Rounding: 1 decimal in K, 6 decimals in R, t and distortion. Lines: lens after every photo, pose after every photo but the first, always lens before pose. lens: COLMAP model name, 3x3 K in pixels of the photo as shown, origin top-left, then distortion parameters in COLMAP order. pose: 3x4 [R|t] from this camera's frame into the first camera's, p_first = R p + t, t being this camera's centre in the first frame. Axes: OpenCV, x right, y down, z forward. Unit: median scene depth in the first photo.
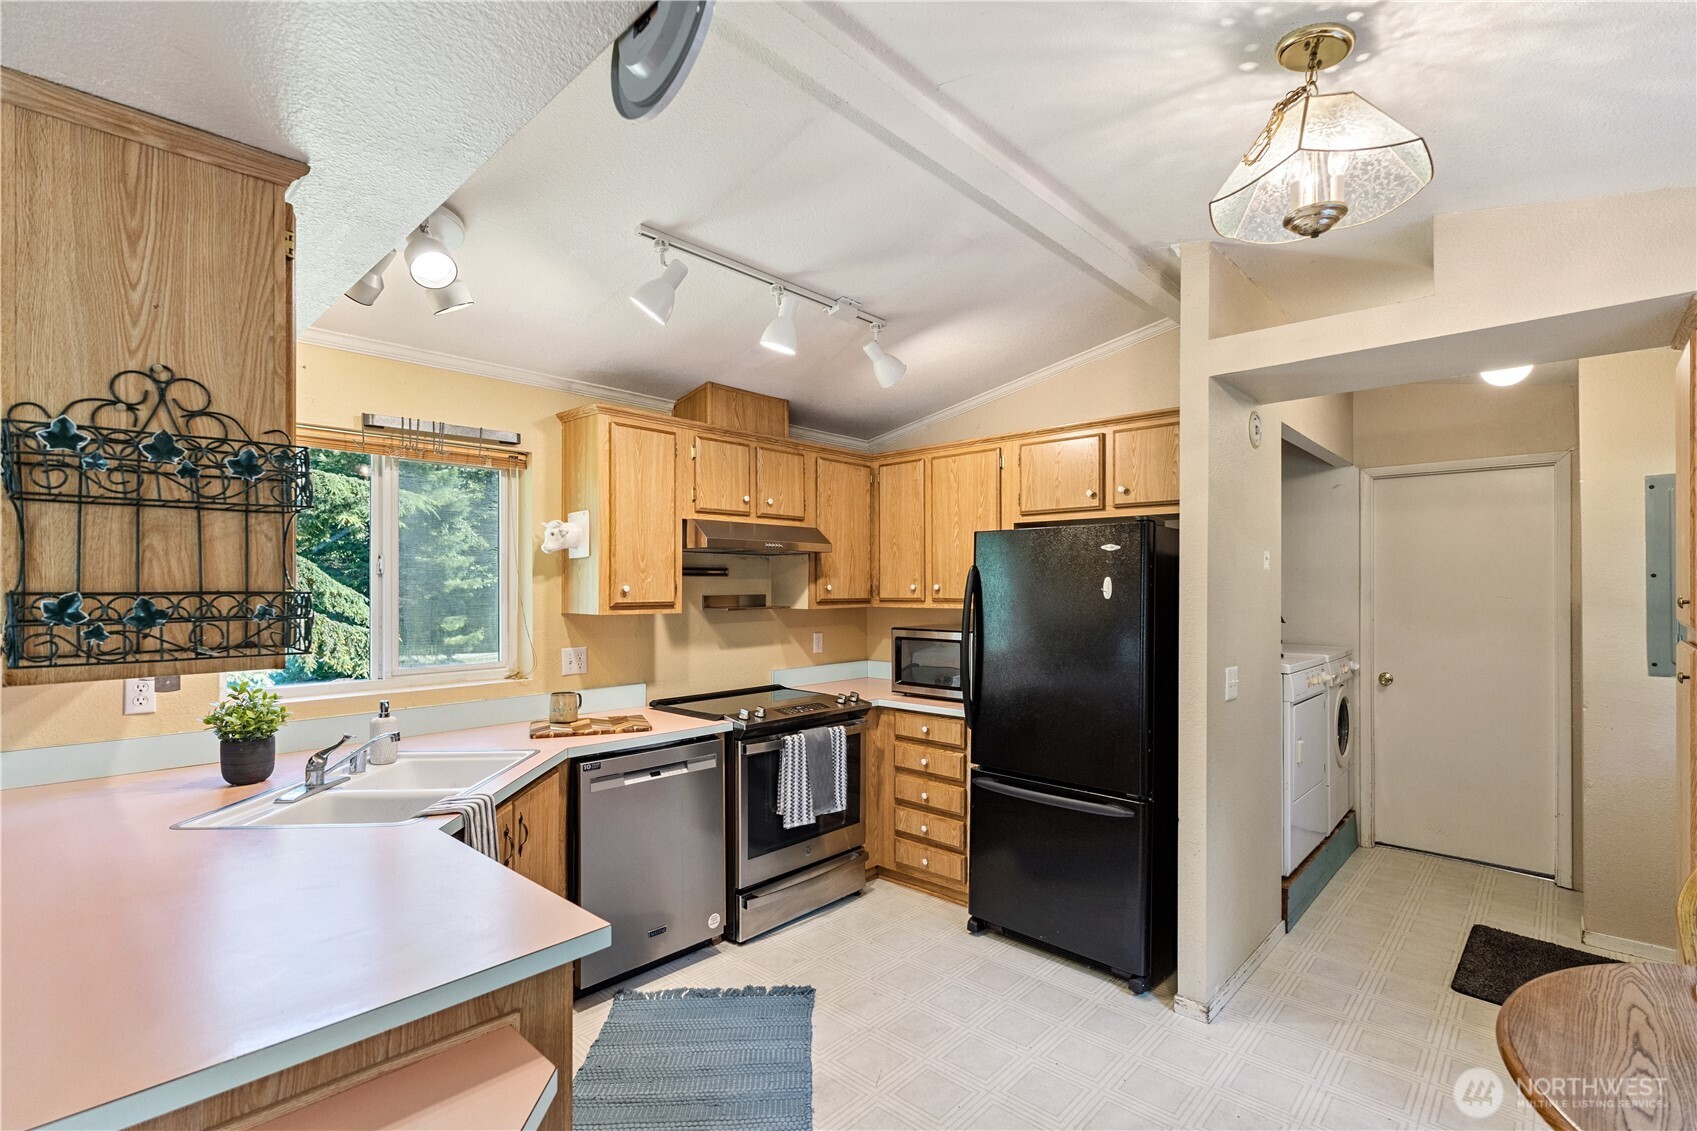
lens RADIAL K [[781.1, 0, 852.3], [0, 781.1, 587.5], [0, 0, 1]] dist [0.001748, -0.000325]
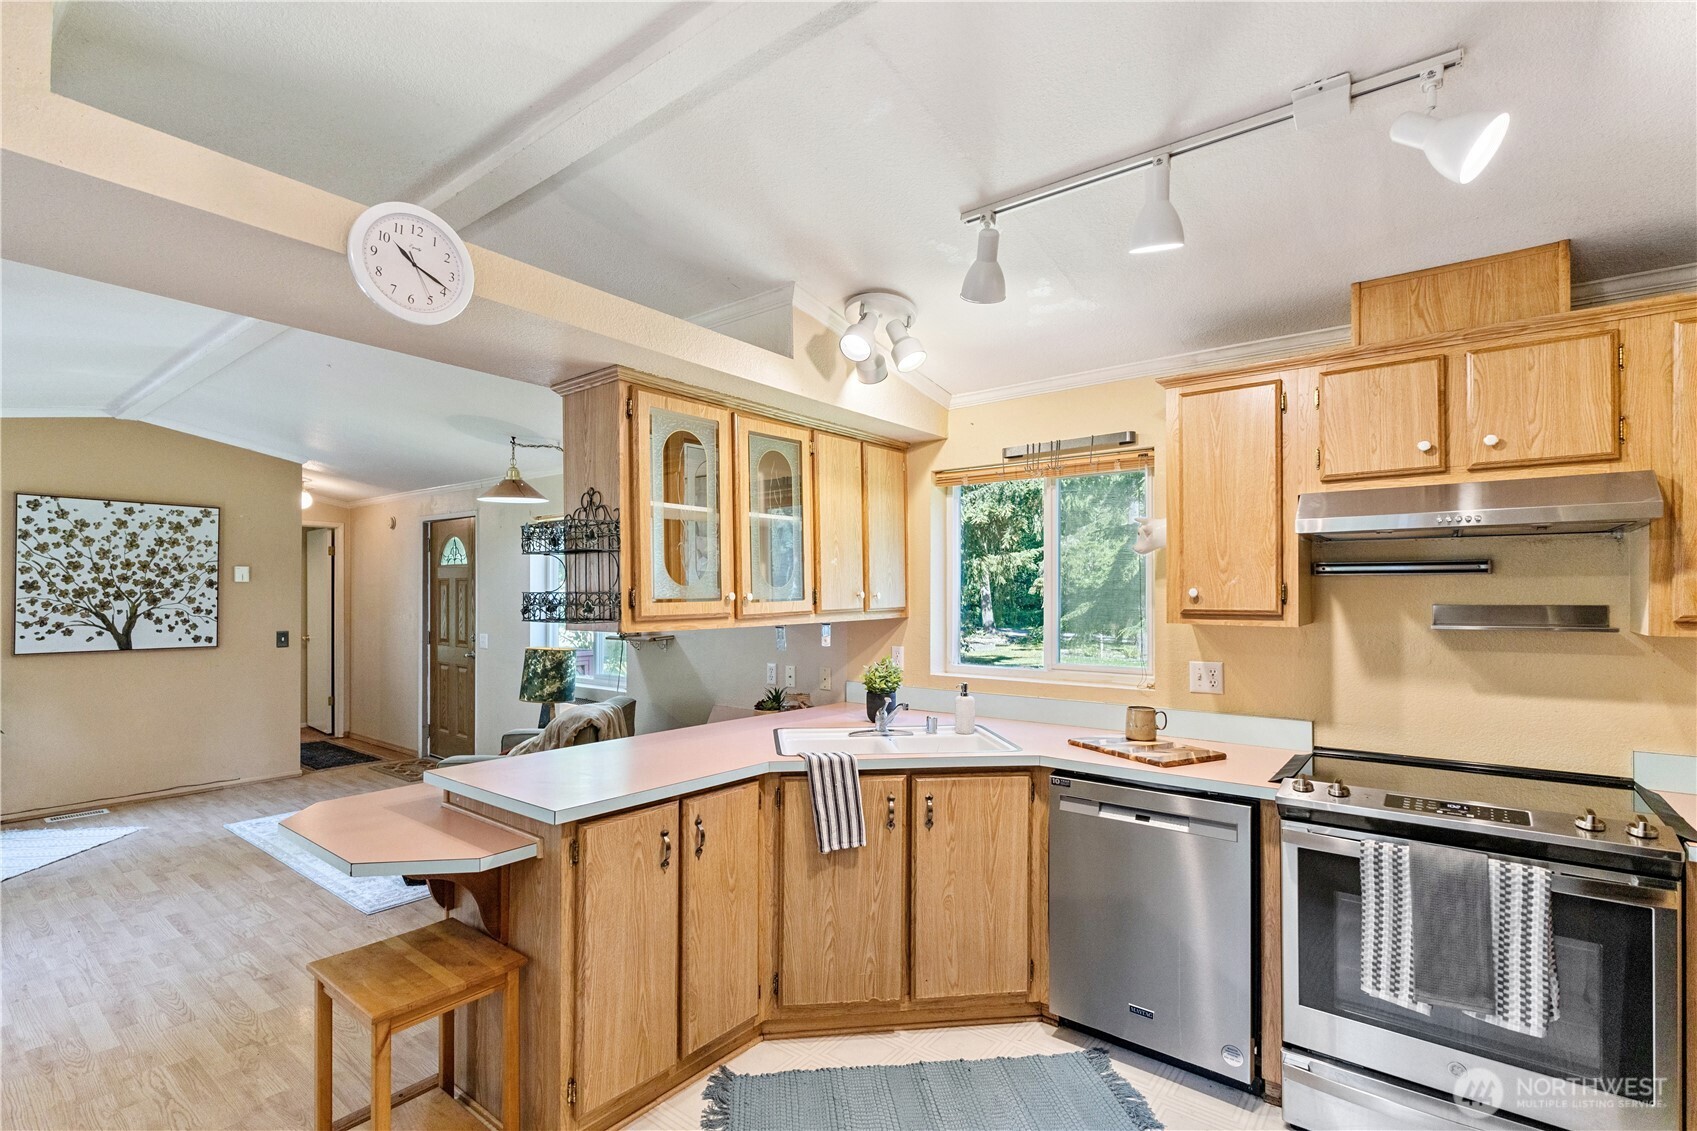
lens RADIAL K [[781.1, 0, 852.3], [0, 781.1, 587.5], [0, 0, 1]] dist [0.001748, -0.000325]
pose [[0.082340, -0.006172, -0.996585, 0.473311], [-0.002225, 0.999977, -0.006377, 0.001966], [0.996602, 0.002742, 0.082324, 0.547595]]
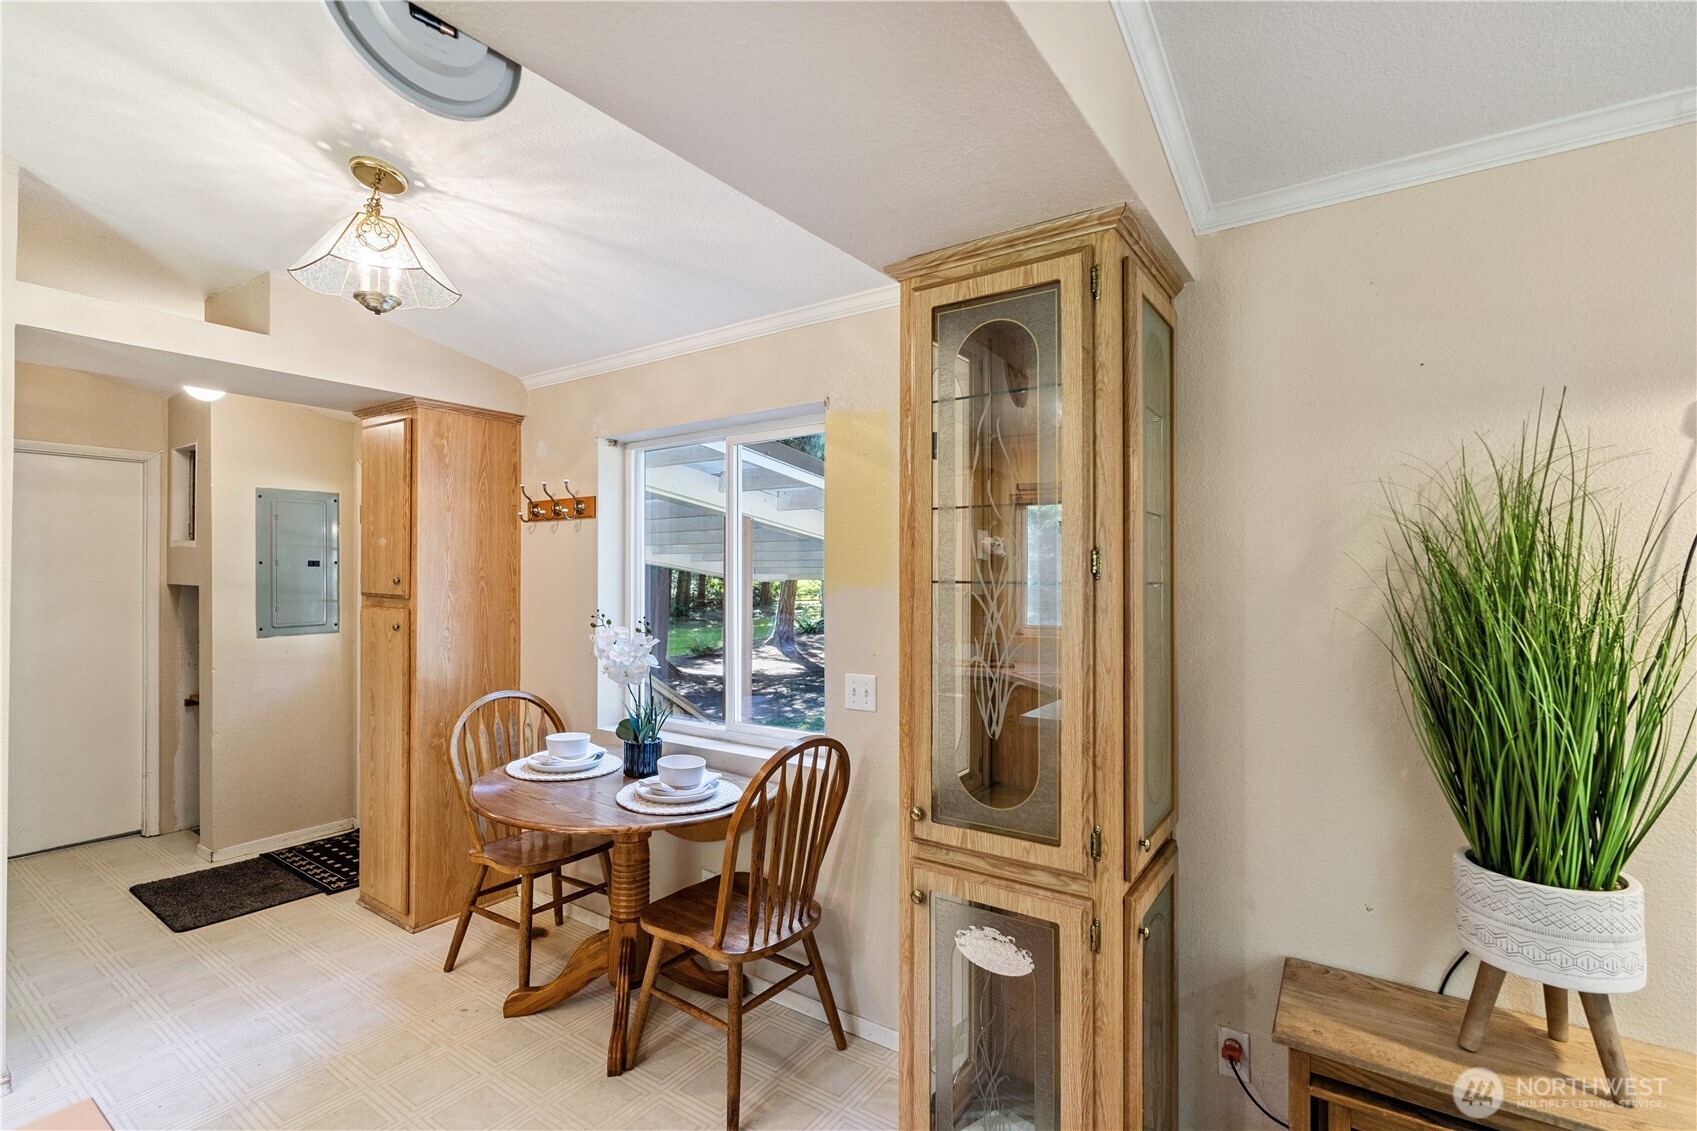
lens RADIAL K [[782.5, 0, 848.5], [0, 782.5, 565.5], [0, 0, 1]] dist [-0.001019, -0.000194]
pose [[-0.136505, 0.003551, 0.990633, -0.402346], [0.003161, 0.999990, -0.003149, -0.002799], [-0.990634, 0.002702, -0.136515, 0.176629]]
